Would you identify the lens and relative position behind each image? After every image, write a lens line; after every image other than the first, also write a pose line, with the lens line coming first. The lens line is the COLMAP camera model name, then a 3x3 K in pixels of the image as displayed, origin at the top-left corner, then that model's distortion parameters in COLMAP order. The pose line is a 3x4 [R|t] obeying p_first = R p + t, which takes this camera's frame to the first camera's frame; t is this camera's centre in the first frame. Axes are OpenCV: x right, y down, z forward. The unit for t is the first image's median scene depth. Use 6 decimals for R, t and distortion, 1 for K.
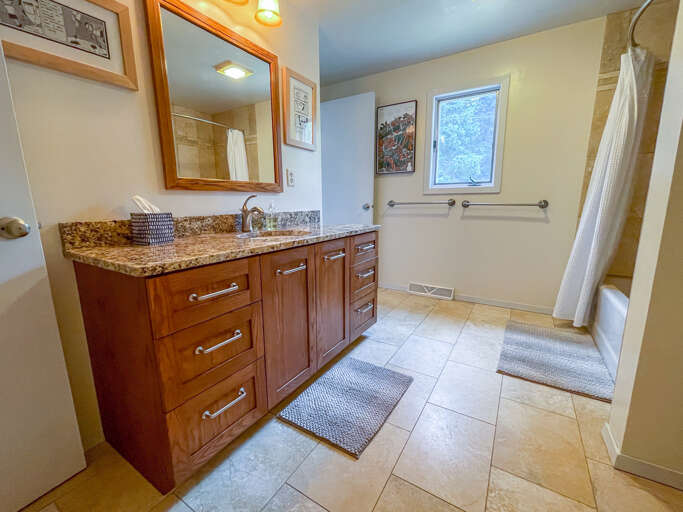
lens RADIAL K [[296.5, 0, 339.7], [0, 296.5, 257.1], [0, 0, 1]] dist [0.000176, -0.000638]
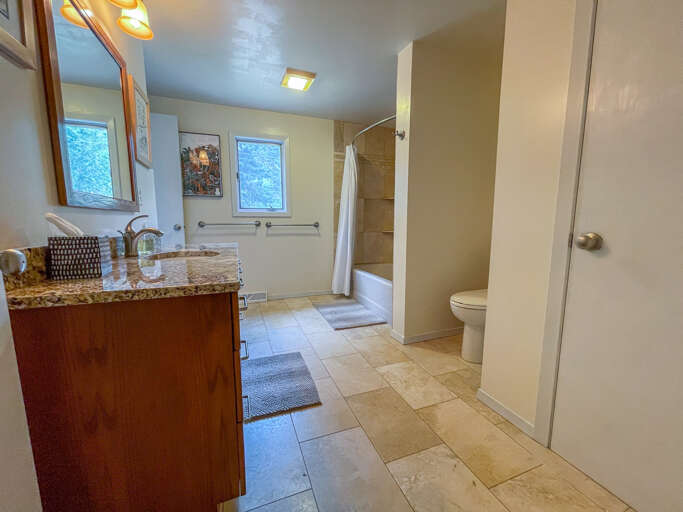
lens RADIAL K [[280.3, 0, 340.7], [0, 280.3, 256.8], [0, 0, 1]] dist [0.004003, 0.003154]
pose [[0.600556, -0.092160, 0.794253, -0.416731], [0.142533, 0.989765, 0.007073, -0.003199], [-0.786776, 0.108959, 0.607545, 0.019275]]
